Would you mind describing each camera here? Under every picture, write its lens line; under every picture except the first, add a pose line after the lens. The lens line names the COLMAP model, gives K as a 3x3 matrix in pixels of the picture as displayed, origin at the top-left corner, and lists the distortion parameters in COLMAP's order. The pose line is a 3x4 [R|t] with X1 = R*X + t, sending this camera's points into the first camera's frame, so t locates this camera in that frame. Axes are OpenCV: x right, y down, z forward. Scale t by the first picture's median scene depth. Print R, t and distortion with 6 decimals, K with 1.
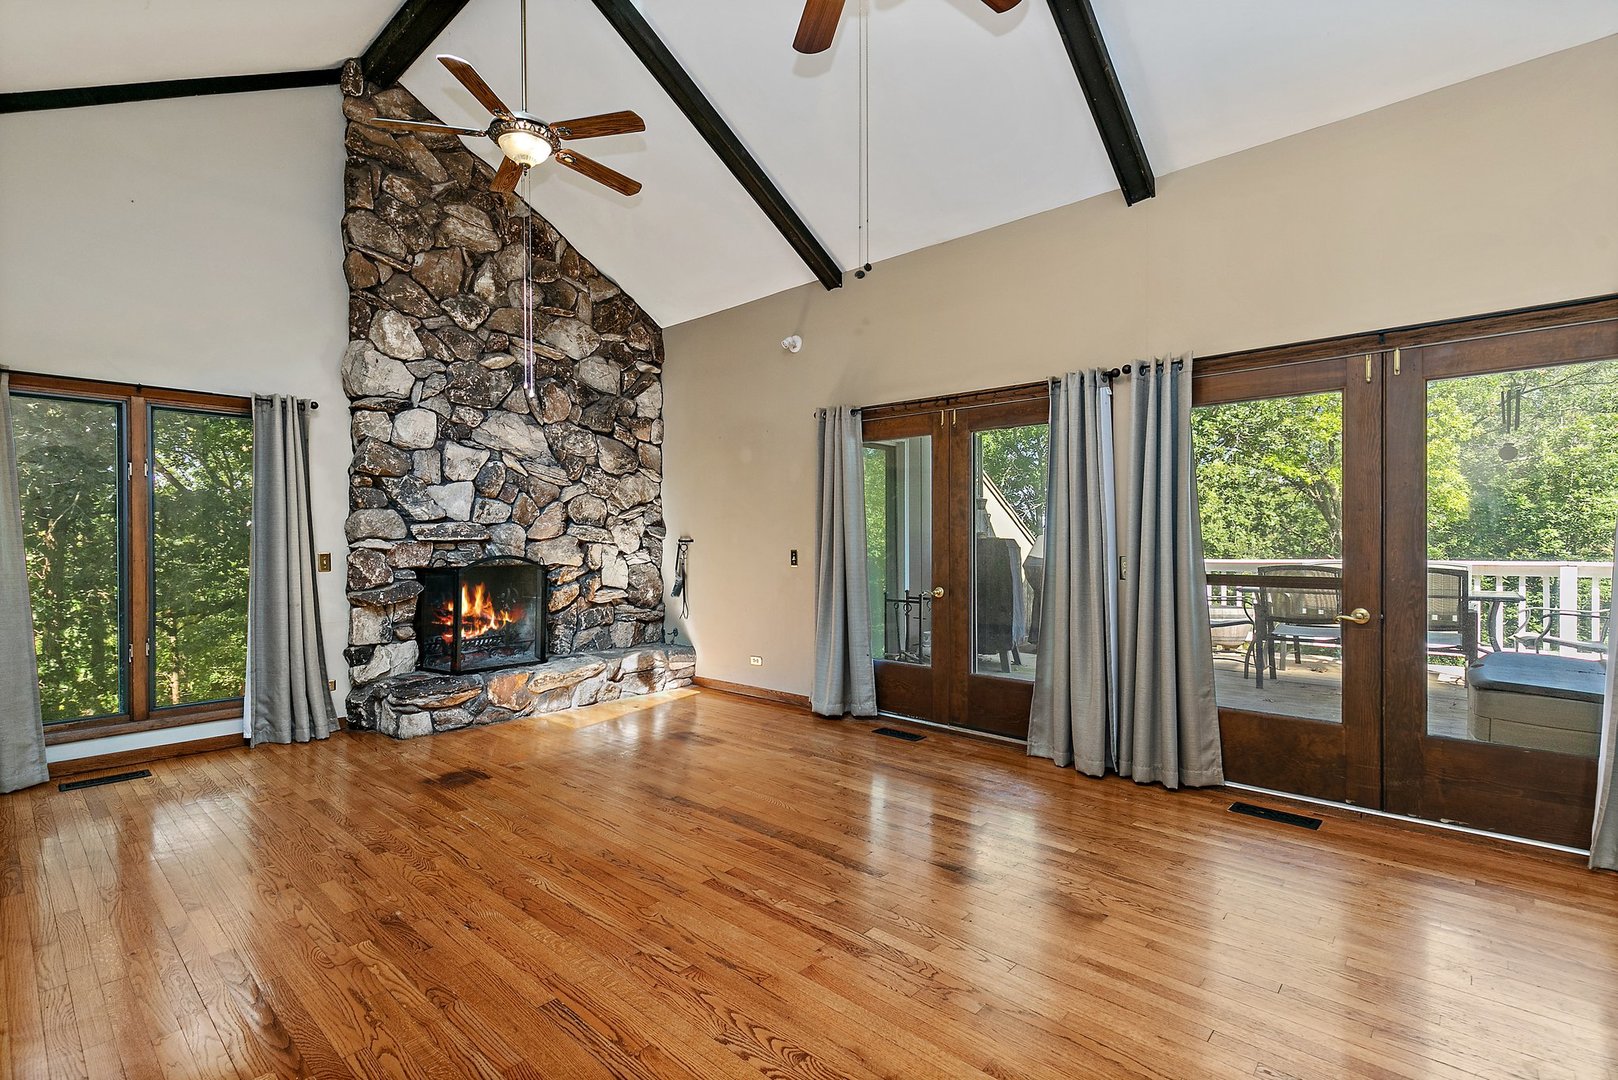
lens RADIAL K [[740.7, 0, 806.1], [0, 740.7, 545.4], [0, 0, 1]] dist [0.004744, -0.003102]
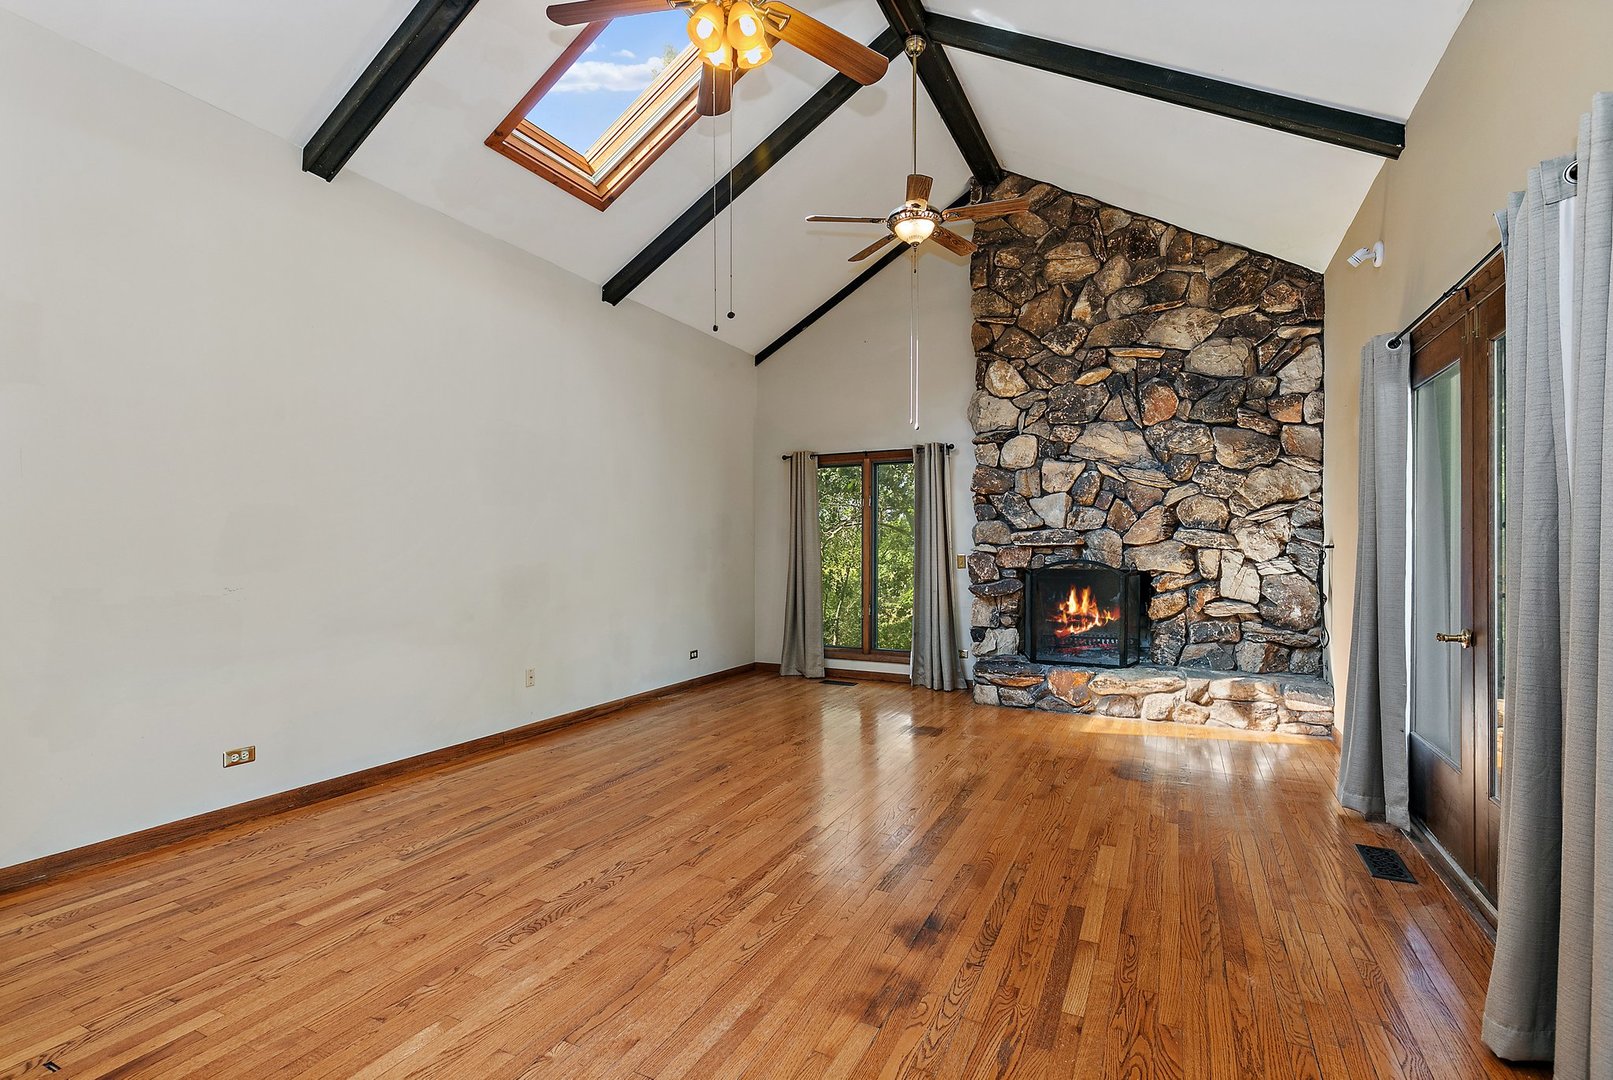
lens RADIAL K [[751.5, 0, 806.6], [0, 751.5, 549.0], [0, 0, 1]] dist [0.009407, -0.000067]
pose [[0.268876, 0.005702, -0.963158, 0.519327], [-0.007082, 0.999967, 0.003943, -0.003212], [0.963149, 0.005761, 0.268907, 0.321582]]
